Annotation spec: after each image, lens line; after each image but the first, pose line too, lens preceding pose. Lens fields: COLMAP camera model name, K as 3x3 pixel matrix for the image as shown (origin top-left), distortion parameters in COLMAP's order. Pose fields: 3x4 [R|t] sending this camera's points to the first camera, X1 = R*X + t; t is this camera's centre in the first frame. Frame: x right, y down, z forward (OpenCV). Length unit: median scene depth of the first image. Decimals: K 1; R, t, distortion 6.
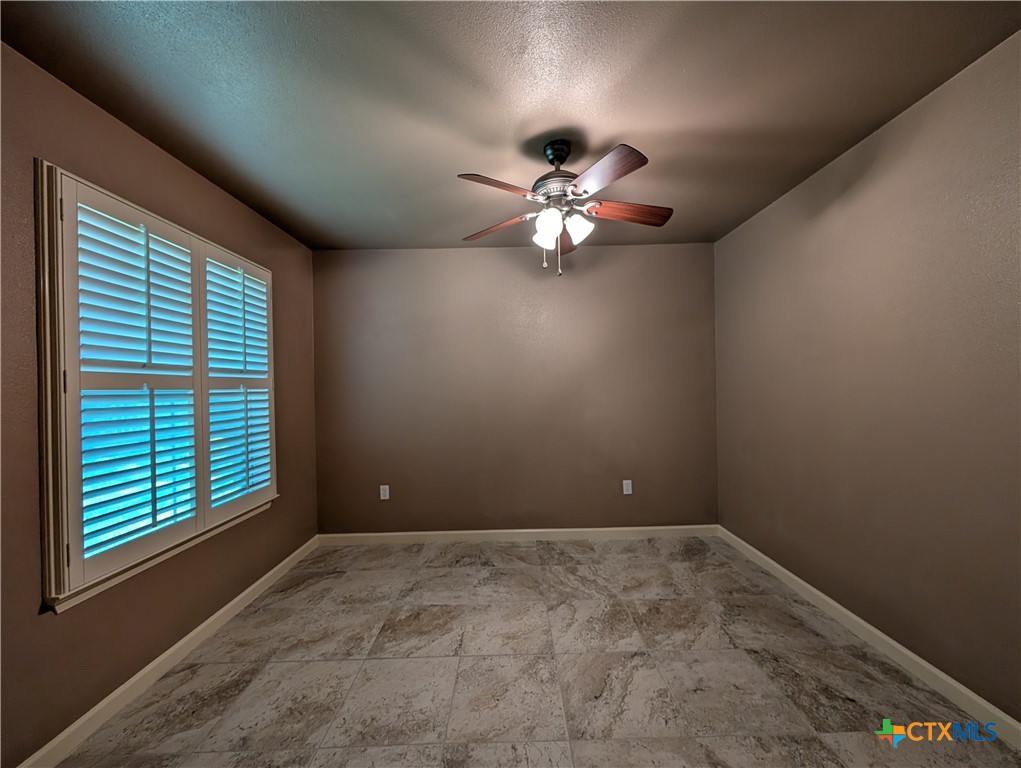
lens RADIAL K [[385.5, 0, 515.3], [0, 385.5, 379.8], [0, 0, 1]] dist [-0.000694, 0.000377]
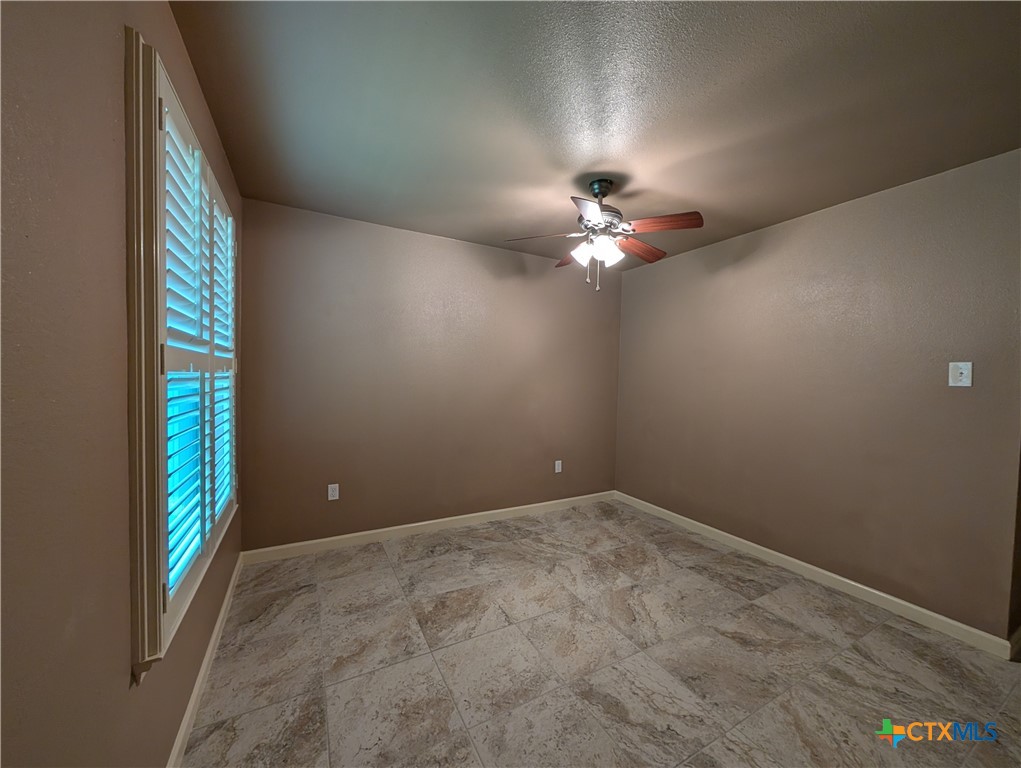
lens RADIAL K [[385.5, 0, 510.6], [0, 385.5, 379.6], [0, 0, 1]] dist [-0.000694, 0.000377]
pose [[0.882715, 0.033724, 0.468697, -0.607423], [-0.045837, 0.998844, 0.014458, 0.000708], [-0.467667, -0.034246, 0.883241, 0.044638]]
